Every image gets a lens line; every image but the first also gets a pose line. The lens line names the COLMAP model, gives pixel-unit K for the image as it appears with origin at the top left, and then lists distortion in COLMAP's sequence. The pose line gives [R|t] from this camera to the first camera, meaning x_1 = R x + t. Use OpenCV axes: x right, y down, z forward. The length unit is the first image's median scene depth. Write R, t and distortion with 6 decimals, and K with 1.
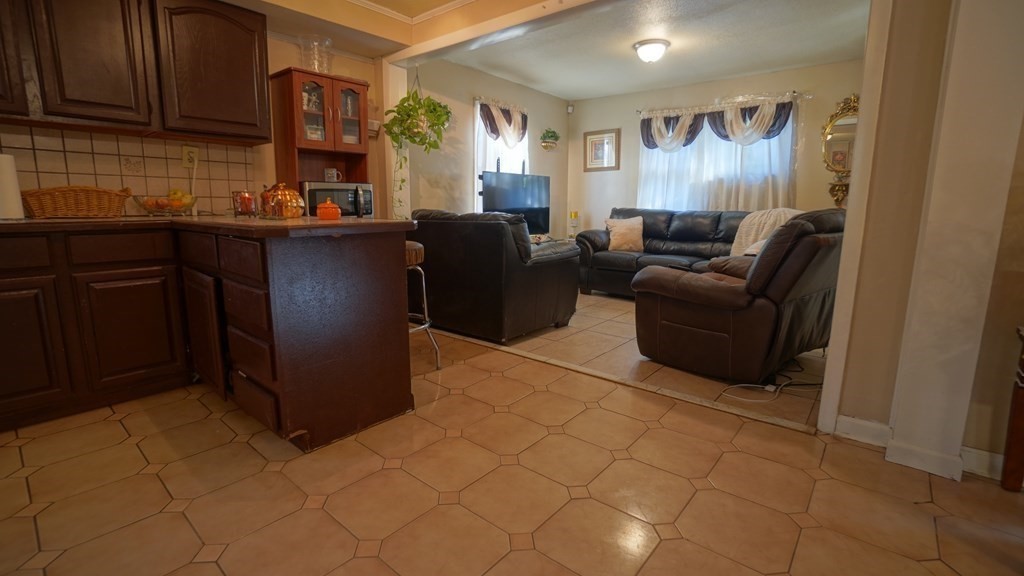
lens RADIAL K [[454.5, 0, 507.4], [0, 454.5, 284.7], [0, 0, 1]] dist [-0.059867, 0.022629]
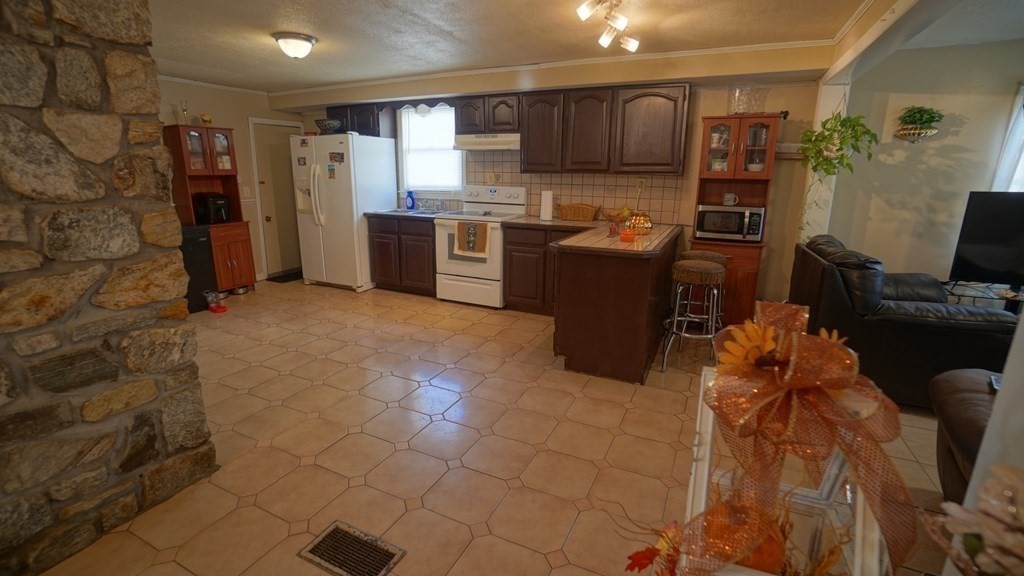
lens RADIAL K [[454.5, 0, 506.1], [0, 454.5, 283.1], [0, 0, 1]] dist [-0.059867, 0.022629]
pose [[0.253436, 0.225277, -0.940755, 0.474120], [-0.176851, 0.966905, 0.183896, -0.106370], [0.951049, 0.119767, 0.284889, 0.092697]]
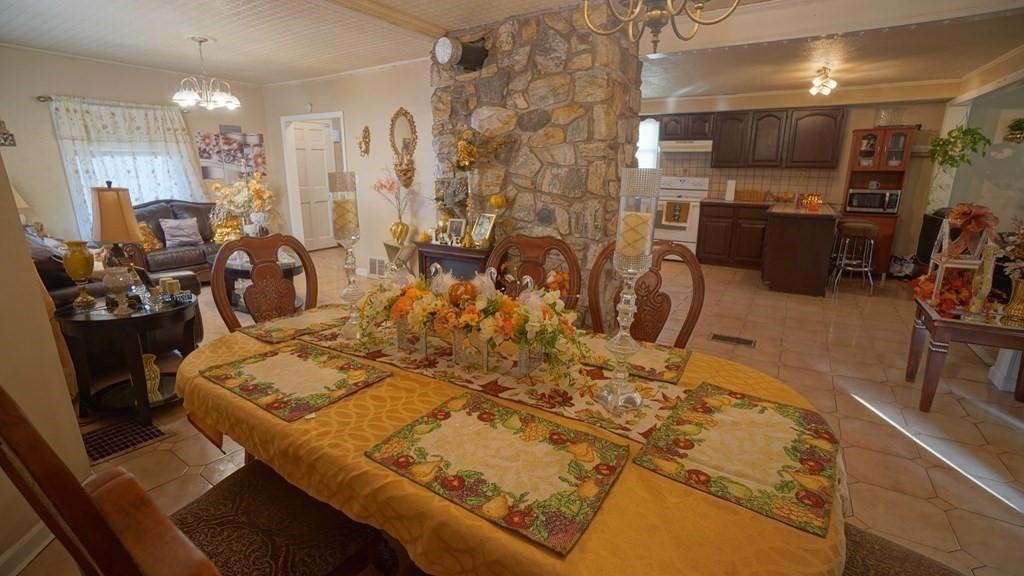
lens RADIAL K [[454.5, 0, 507.1], [0, 454.5, 281.8], [0, 0, 1]] dist [-0.059867, 0.022629]
pose [[0.132156, 0.240185, -0.961689, 0.880597], [-0.166002, 0.961860, 0.217416, -0.010752], [0.977230, 0.130909, 0.166986, -0.481527]]
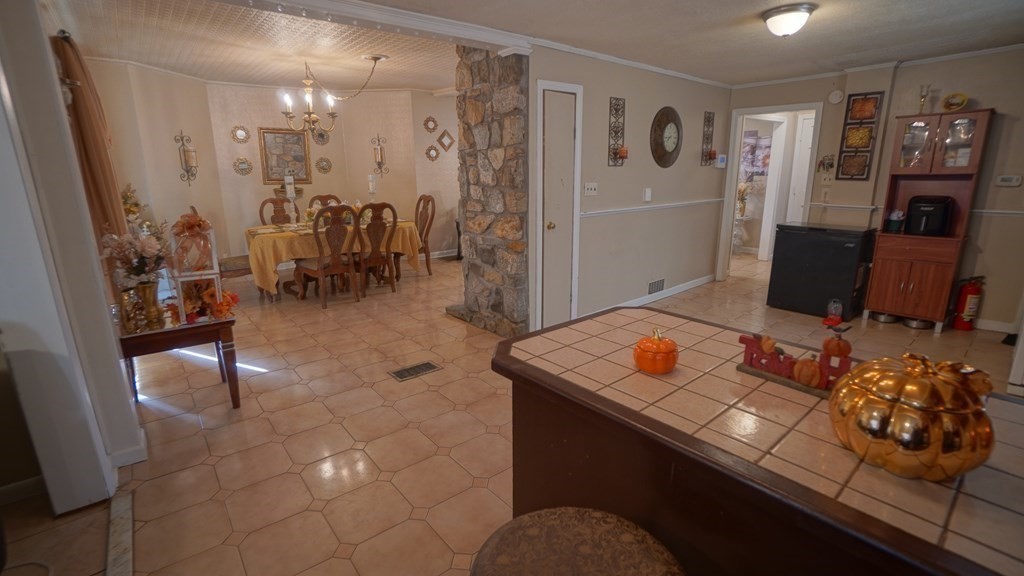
lens RADIAL K [[454.5, 0, 504.4], [0, 454.5, 283.9], [0, 0, 1]] dist [-0.059867, 0.022629]
pose [[-0.985152, -0.031772, 0.168721, -0.143479], [0.039395, 0.914672, 0.402272, -0.221717], [-0.167105, 0.402946, -0.899839, 0.709477]]
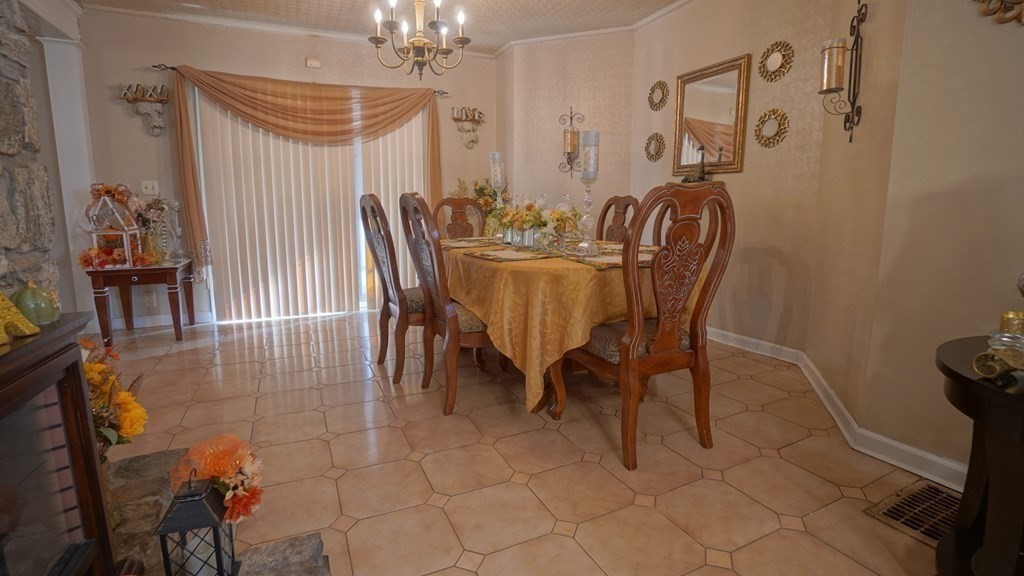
lens RADIAL K [[473.5, 0, 504.7], [0, 473.5, 282.9], [0, 0, 1]] dist [-0.038637, 0.000565]
pose [[0.422693, -0.137608, 0.895765, -0.074243], [0.153608, 0.984983, 0.078829, 0.121012], [-0.893160, 0.104276, 0.437483, -0.703589]]
